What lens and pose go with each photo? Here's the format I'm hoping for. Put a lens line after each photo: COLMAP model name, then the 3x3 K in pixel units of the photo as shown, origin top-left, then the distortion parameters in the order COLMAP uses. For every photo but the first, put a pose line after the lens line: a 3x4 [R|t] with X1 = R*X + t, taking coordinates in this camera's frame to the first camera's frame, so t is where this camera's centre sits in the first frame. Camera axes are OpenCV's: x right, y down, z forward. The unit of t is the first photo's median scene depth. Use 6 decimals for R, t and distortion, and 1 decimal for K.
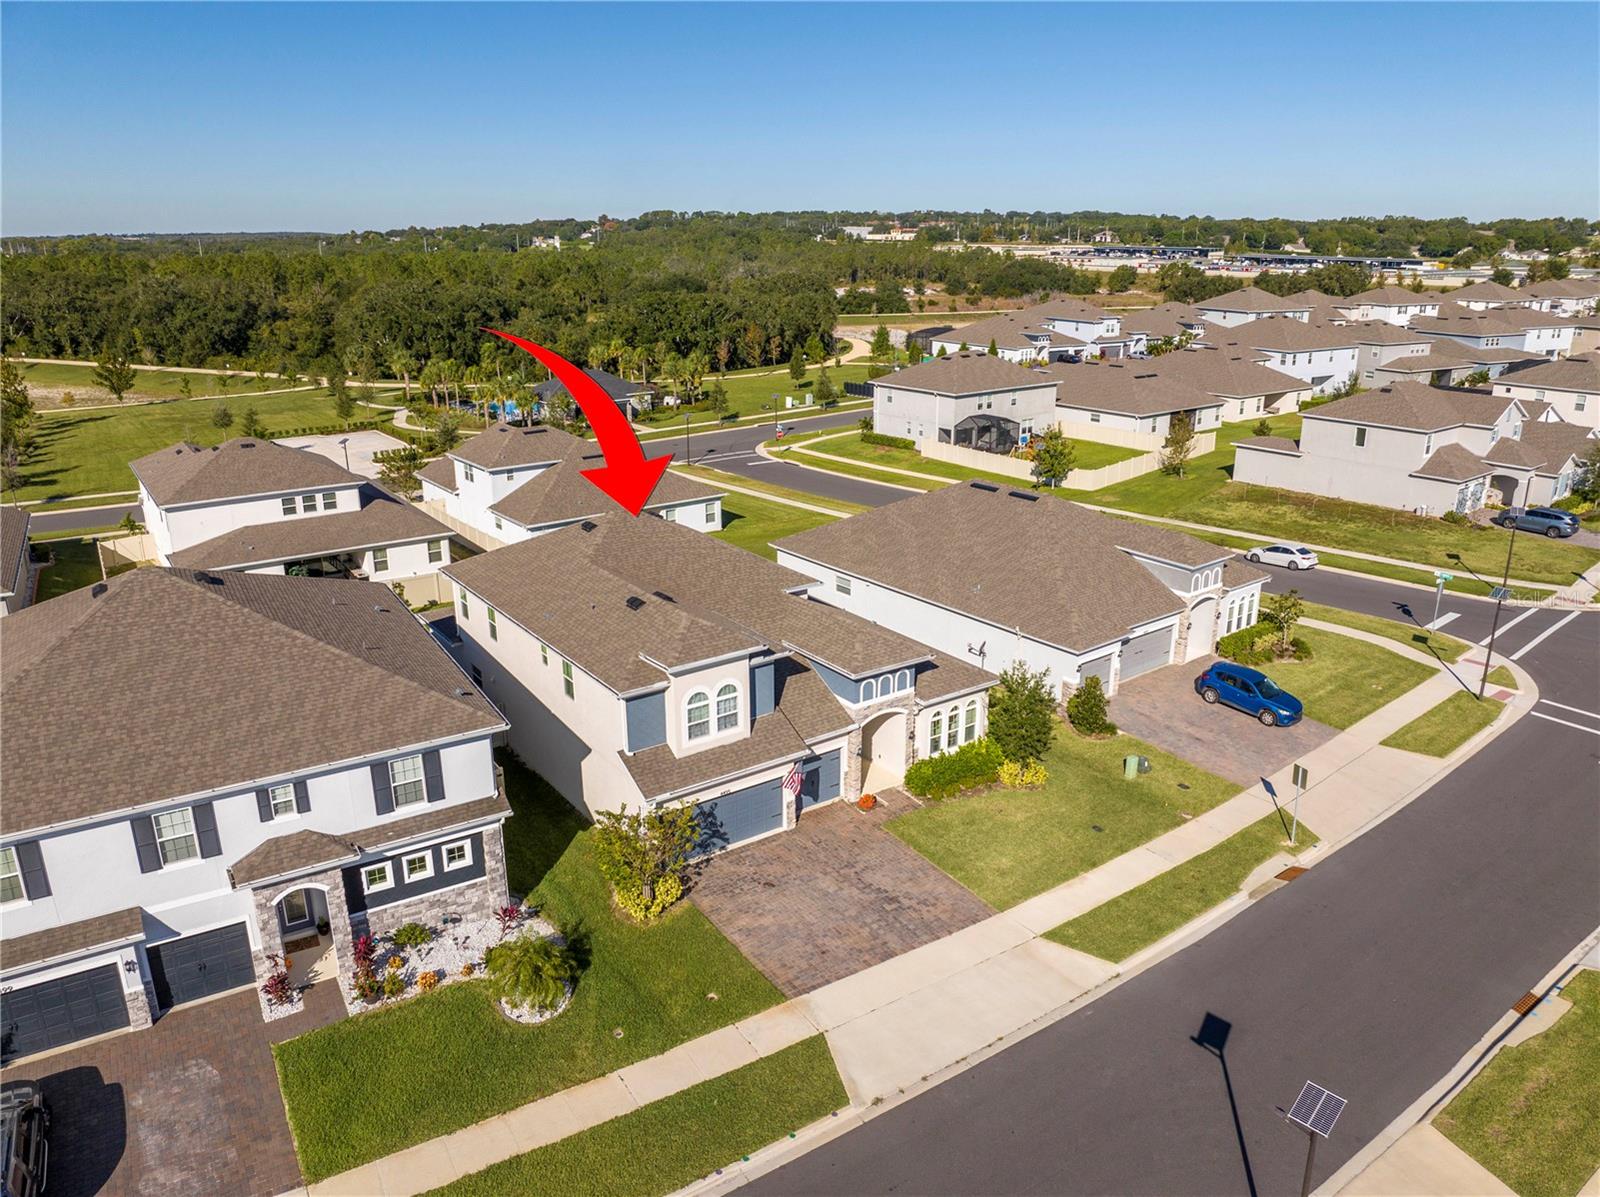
lens RADIAL K [[1123.8, 0, 809.9], [0, 1123.8, 596.2], [0, 0, 1]] dist [-0.018107, -0.044765]
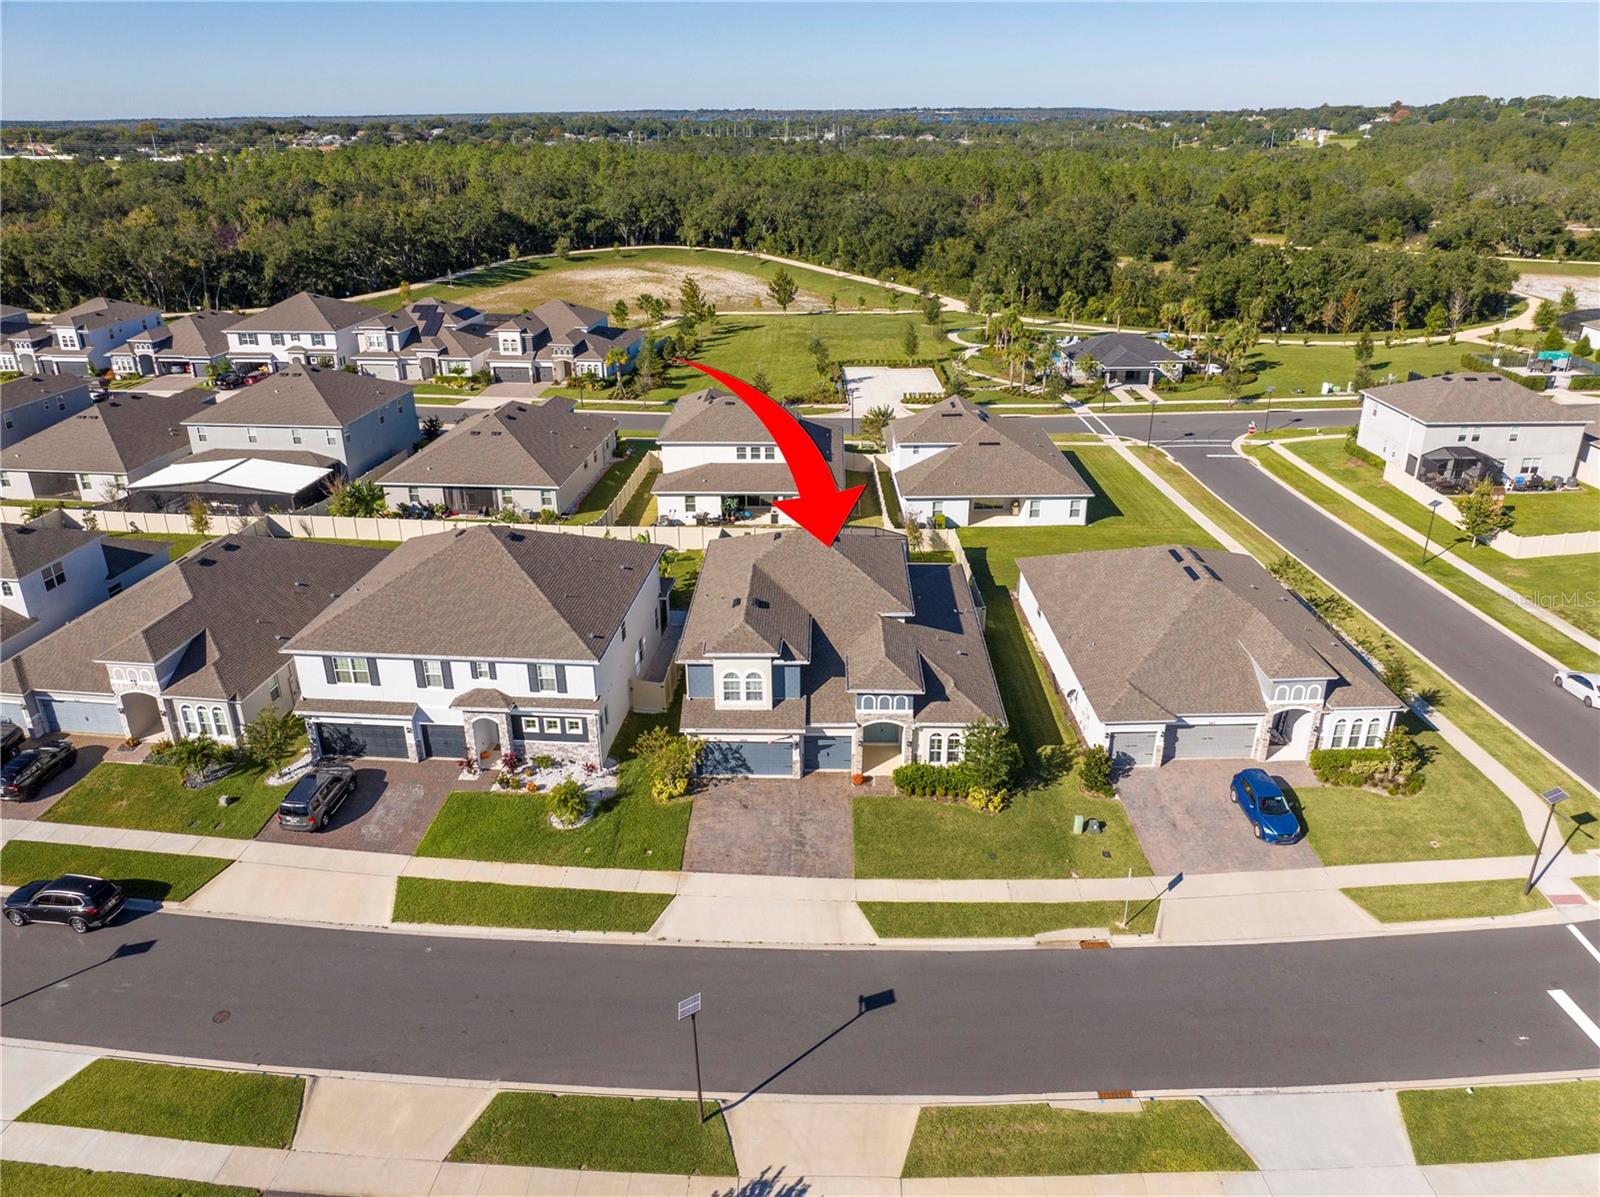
lens RADIAL K [[1127.8, 0, 808.2], [0, 1127.8, 594.7], [0, 0, 1]] dist [-0.040928, 0.000929]
pose [[0.799503, 0.235154, -0.552719, 0.763458], [-0.180170, 0.971696, 0.152793, -0.255864], [0.573004, -0.022575, 0.819241, -0.184050]]
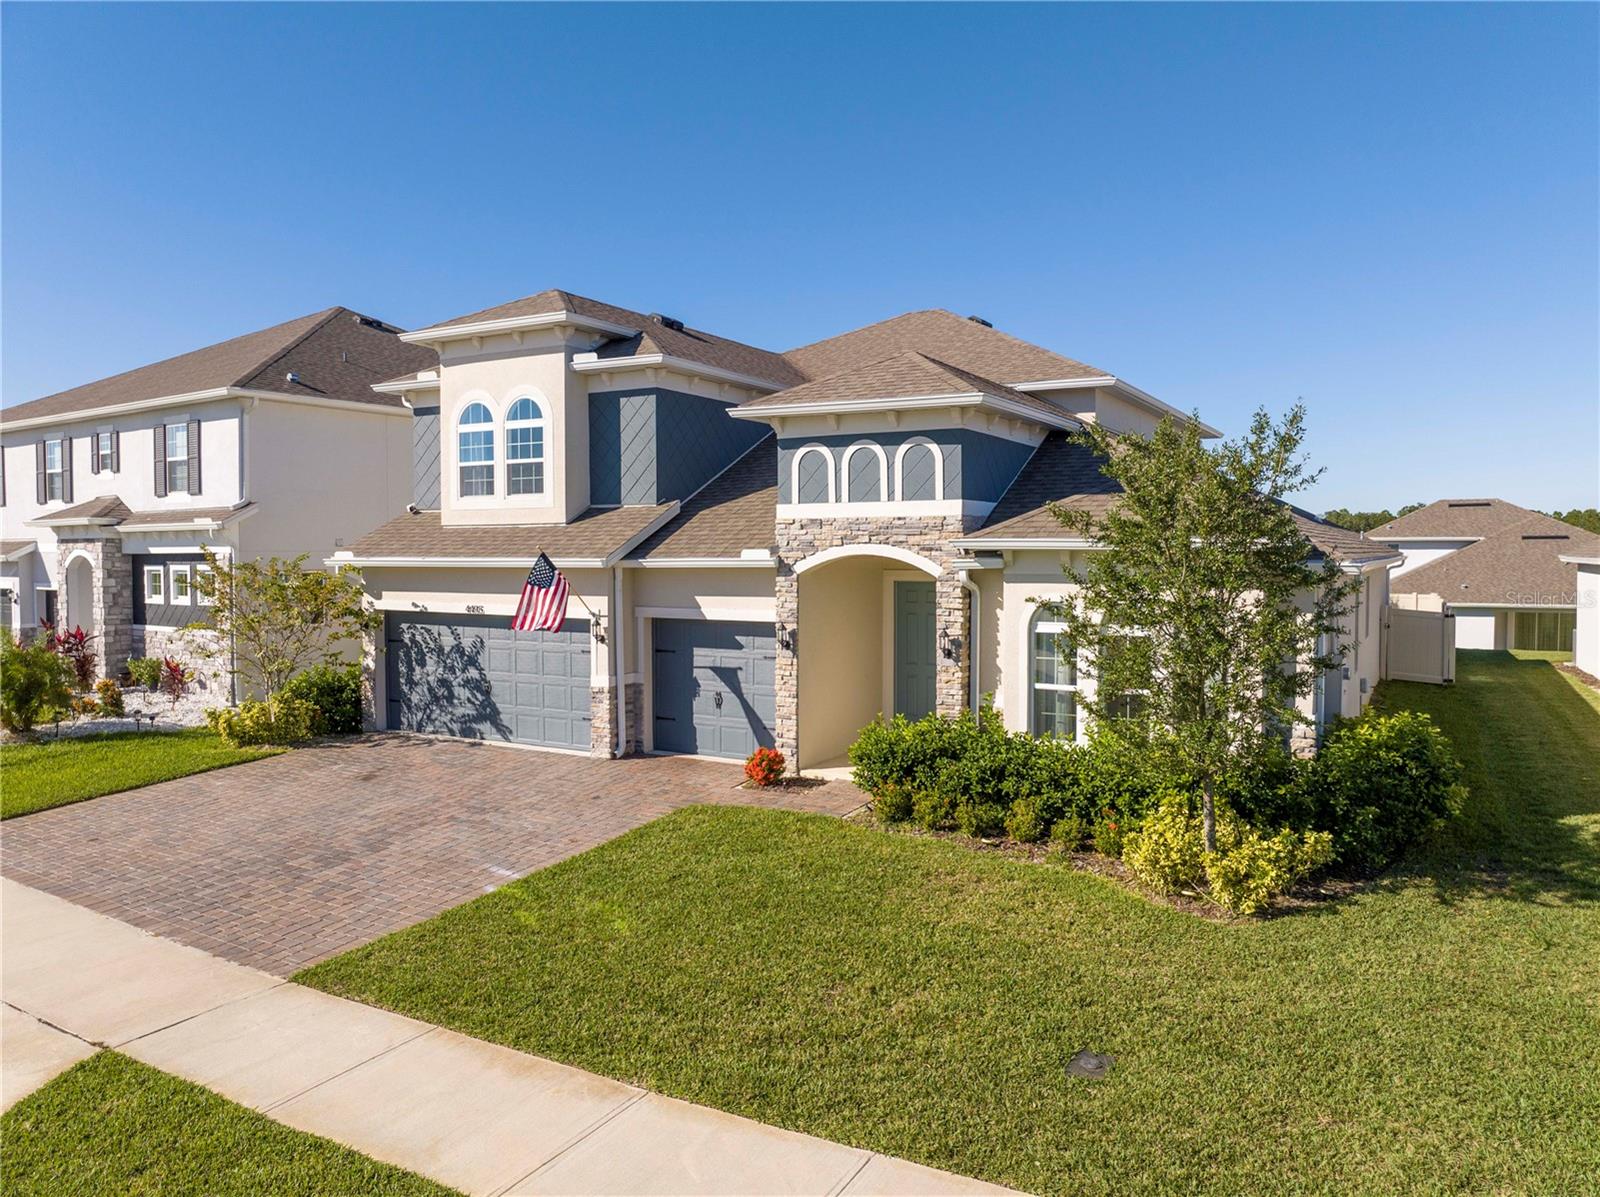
lens RADIAL K [[1127.8, 0, 808.2], [0, 1127.8, 594.7], [0, 0, 1]] dist [-0.040928, 0.000929]
pose [[0.419398, 0.034369, -0.907152, 0.426662], [-0.279028, 0.955789, -0.092790, 0.167994], [0.863857, 0.292037, 0.410446, 0.892630]]
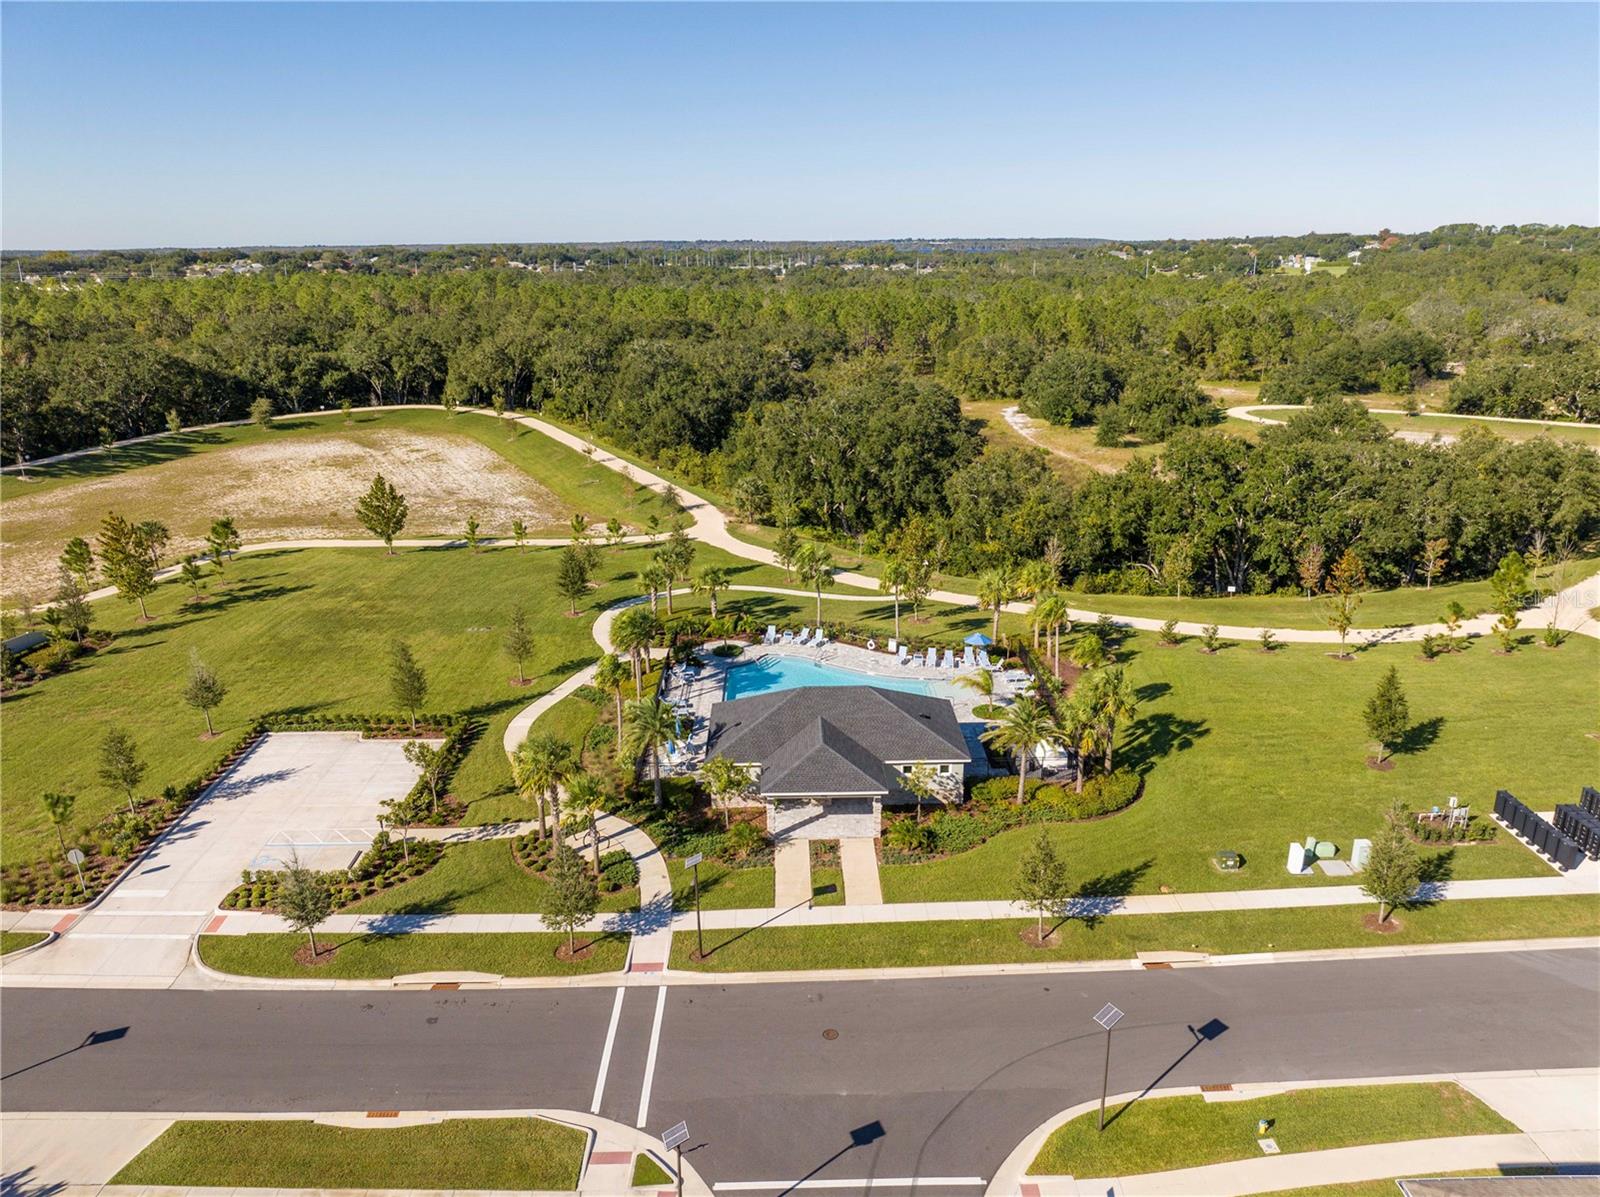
lens RADIAL K [[1123.8, 0, 809.9], [0, 1123.8, 596.2], [0, 0, 1]] dist [-0.018107, -0.044765]
pose [[0.797253, 0.178576, -0.576626, 0.205952], [-0.181296, 0.981975, 0.053446, -0.964392], [0.575777, 0.061930, 0.815258, 2.237394]]
